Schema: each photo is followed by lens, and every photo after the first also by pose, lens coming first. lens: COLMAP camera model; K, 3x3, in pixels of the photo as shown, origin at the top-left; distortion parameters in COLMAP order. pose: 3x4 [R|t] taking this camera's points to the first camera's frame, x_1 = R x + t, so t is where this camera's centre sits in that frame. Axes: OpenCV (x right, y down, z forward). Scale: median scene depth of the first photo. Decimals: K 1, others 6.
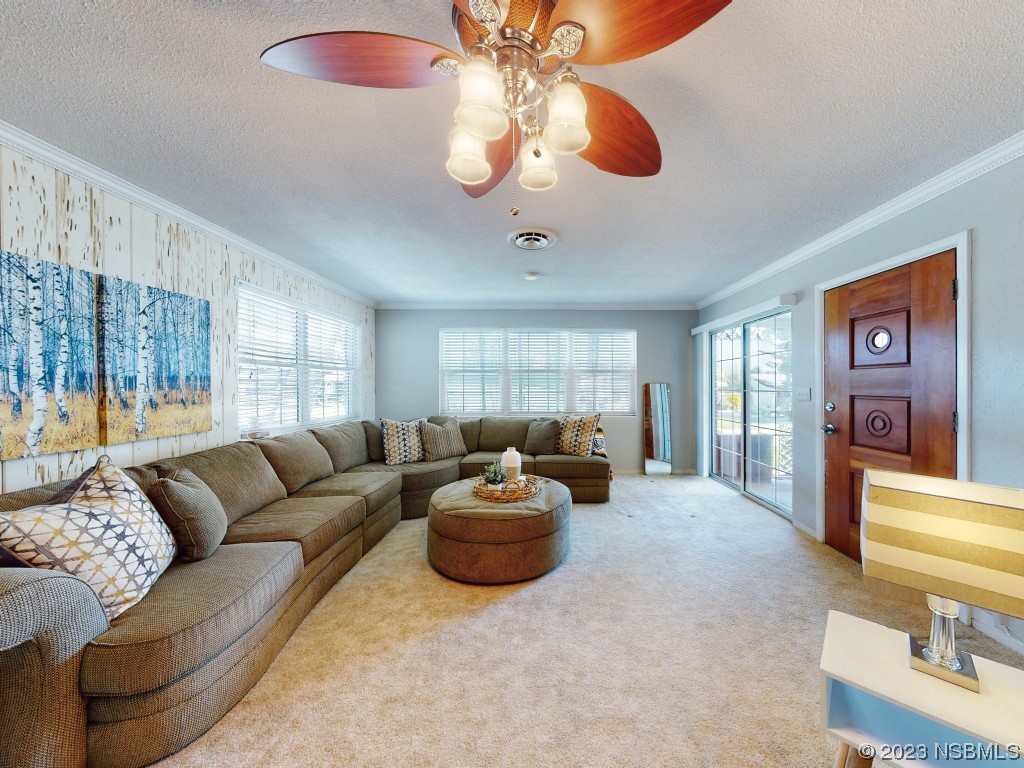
lens RADIAL K [[393.5, 0, 553.2], [0, 393.5, 384.2], [0, 0, 1]] dist [0.015591, -0.001212]
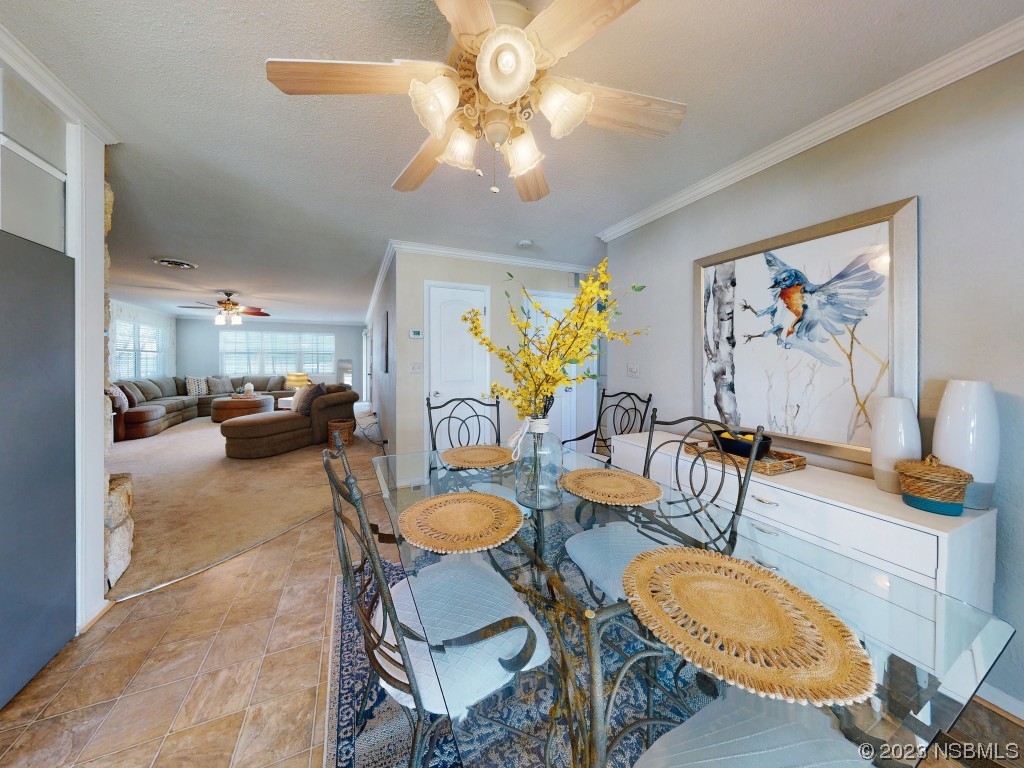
lens RADIAL K [[328.4, 0, 489.8], [0, 328.4, 364.0], [0, 0, 1]] dist [0.007460, -0.000122]
pose [[0.926412, -0.002456, 0.376504, 0.648141], [-0.001237, 0.999953, 0.009566, 0.007876], [-0.376510, -0.009328, 0.926366, -1.961668]]
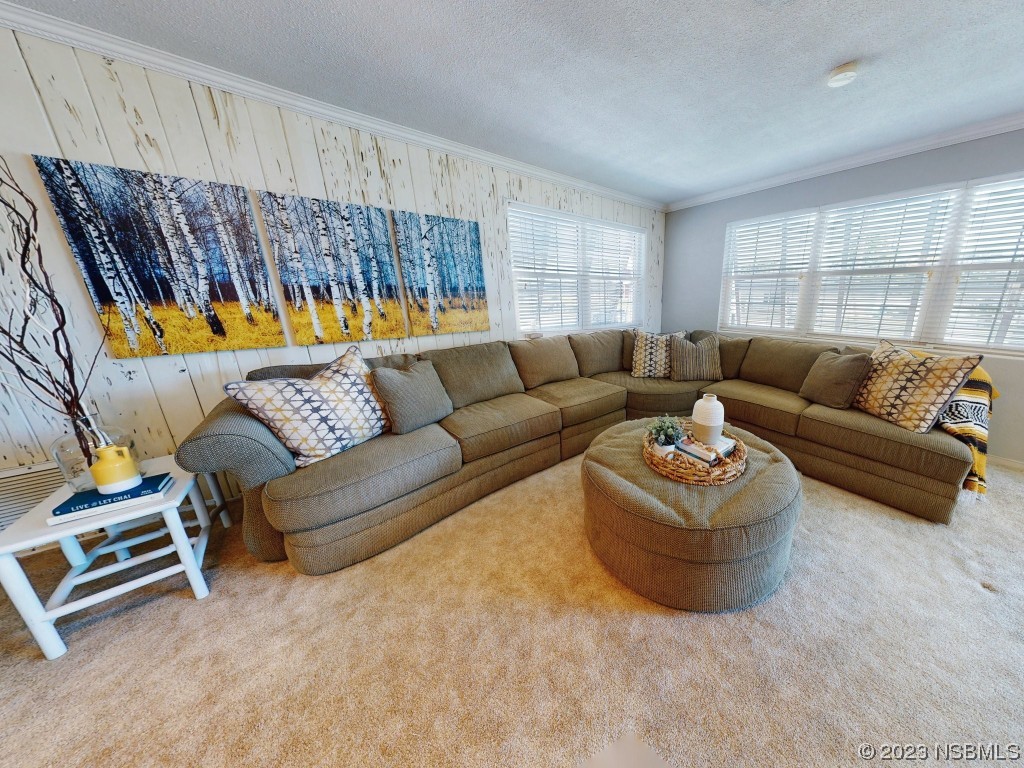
lens RADIAL K [[326.1, 0, 572.6], [0, 326.1, 379.6], [0, 0, 1]] dist [0.001211, 0.000278]
pose [[0.642789, 0.194644, -0.740902, 0.146939], [0.000594, 0.967054, 0.254571, 0.000964], [0.766043, -0.164075, 0.621496, 0.530195]]
